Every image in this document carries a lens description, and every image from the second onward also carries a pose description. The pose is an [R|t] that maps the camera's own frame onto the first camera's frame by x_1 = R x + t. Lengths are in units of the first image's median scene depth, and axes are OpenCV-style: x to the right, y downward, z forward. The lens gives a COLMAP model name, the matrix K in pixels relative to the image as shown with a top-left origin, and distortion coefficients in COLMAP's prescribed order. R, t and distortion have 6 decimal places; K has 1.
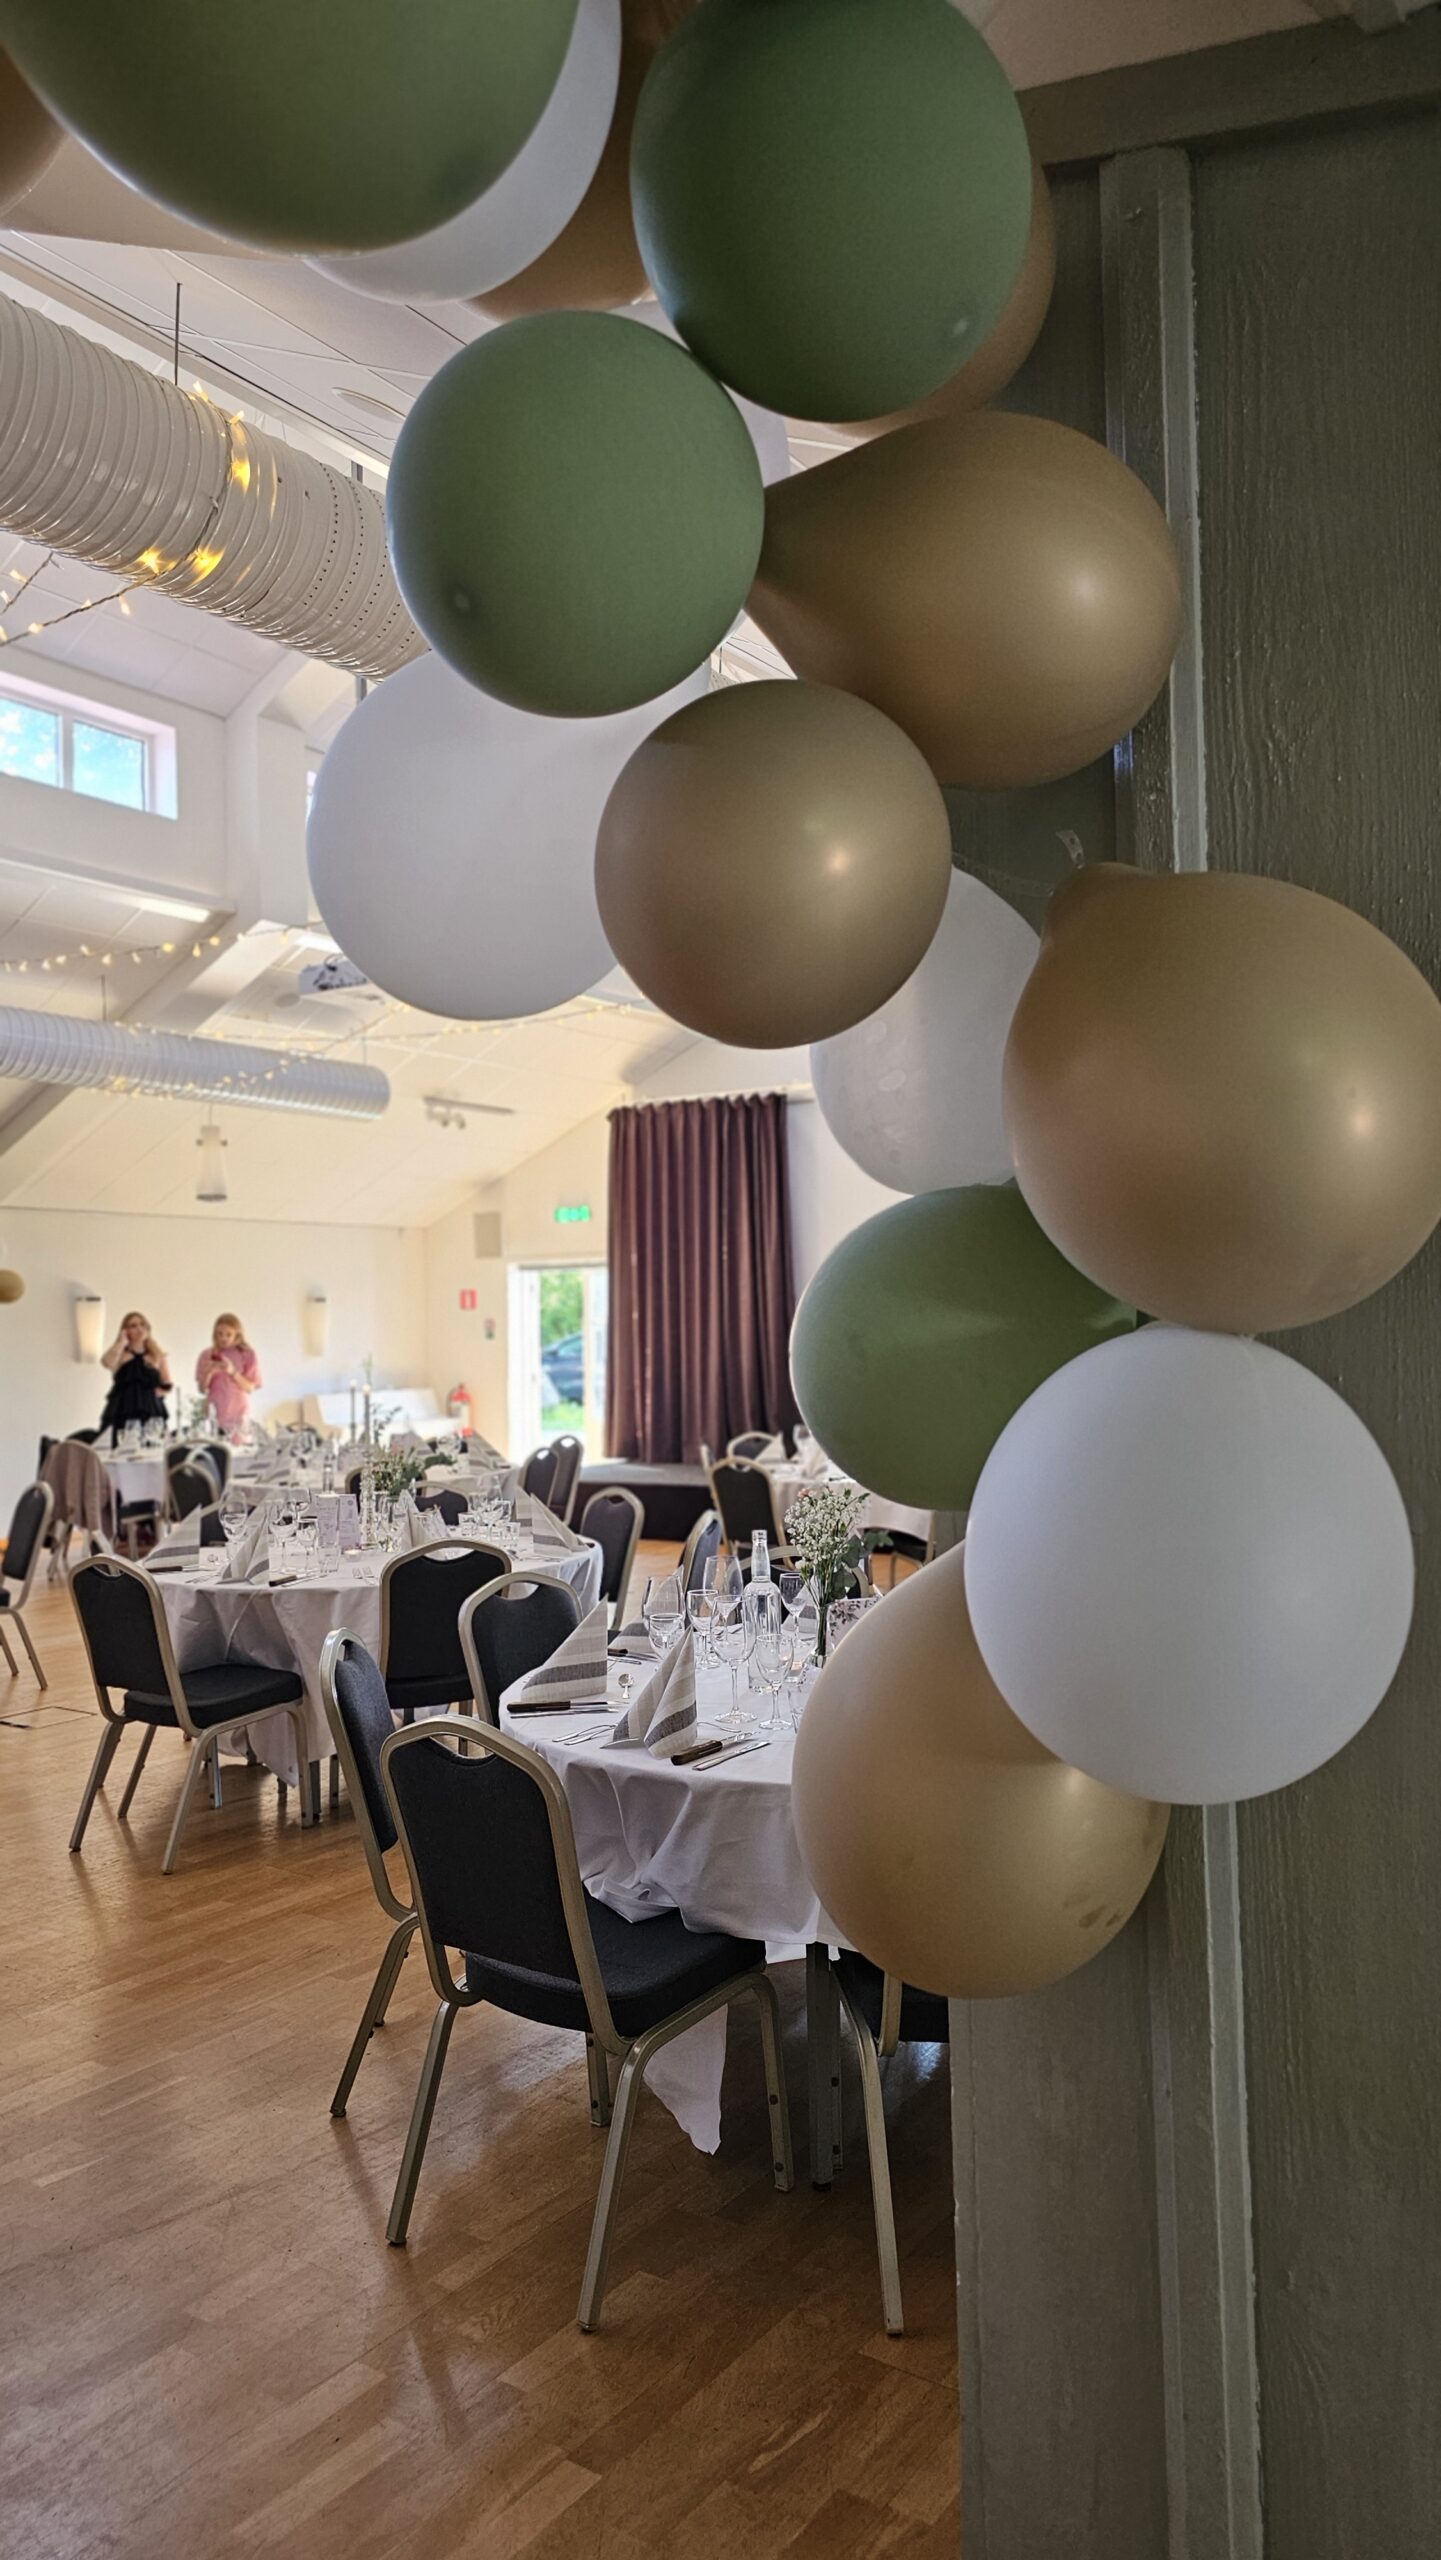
lens RADIAL K [[2558.4, 0, 717.9], [0, 2558.4, 1229.7], [0, 0, 1]] dist [0.197883, -0.455872]
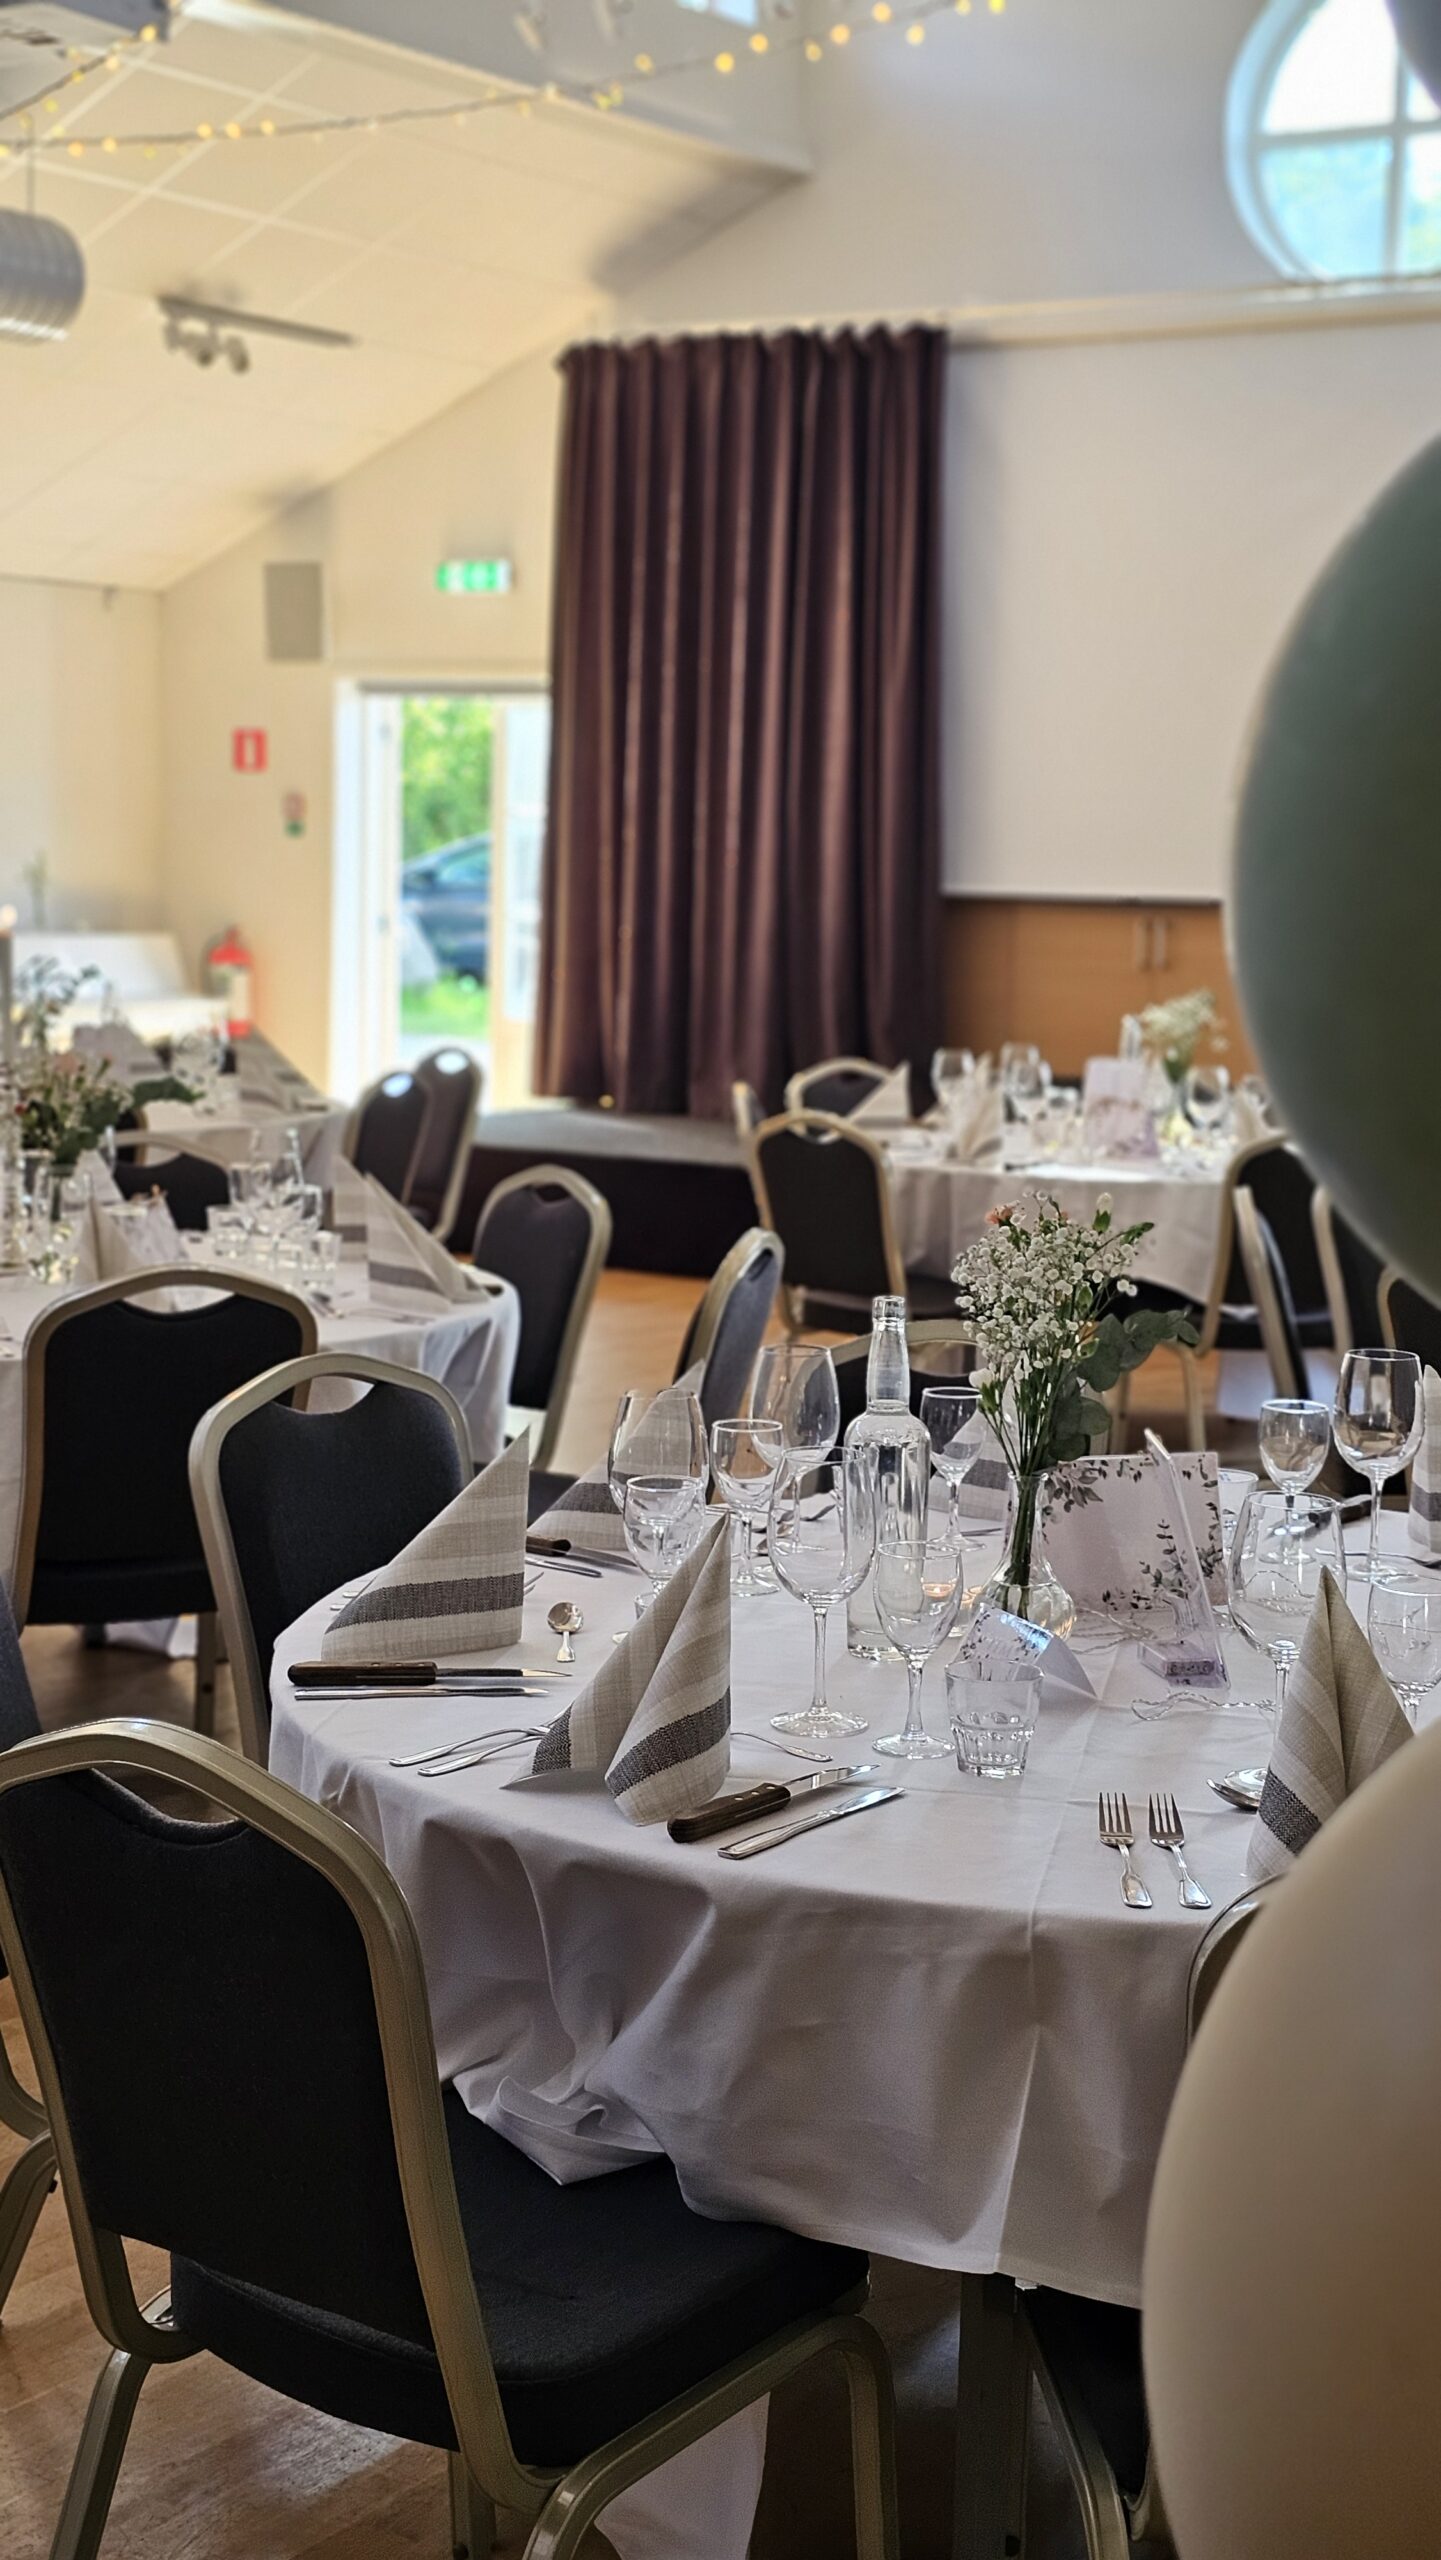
lens RADIAL K [[2558.4, 0, 717.9], [0, 2558.4, 1229.7], [0, 0, 1]] dist [0.197883, -0.455872]
pose [[0.998176, 0.042054, 0.043316, -0.029609], [-0.048415, 0.986218, 0.158211, 0.037116], [-0.036065, -0.160020, 0.986455, 0.541716]]
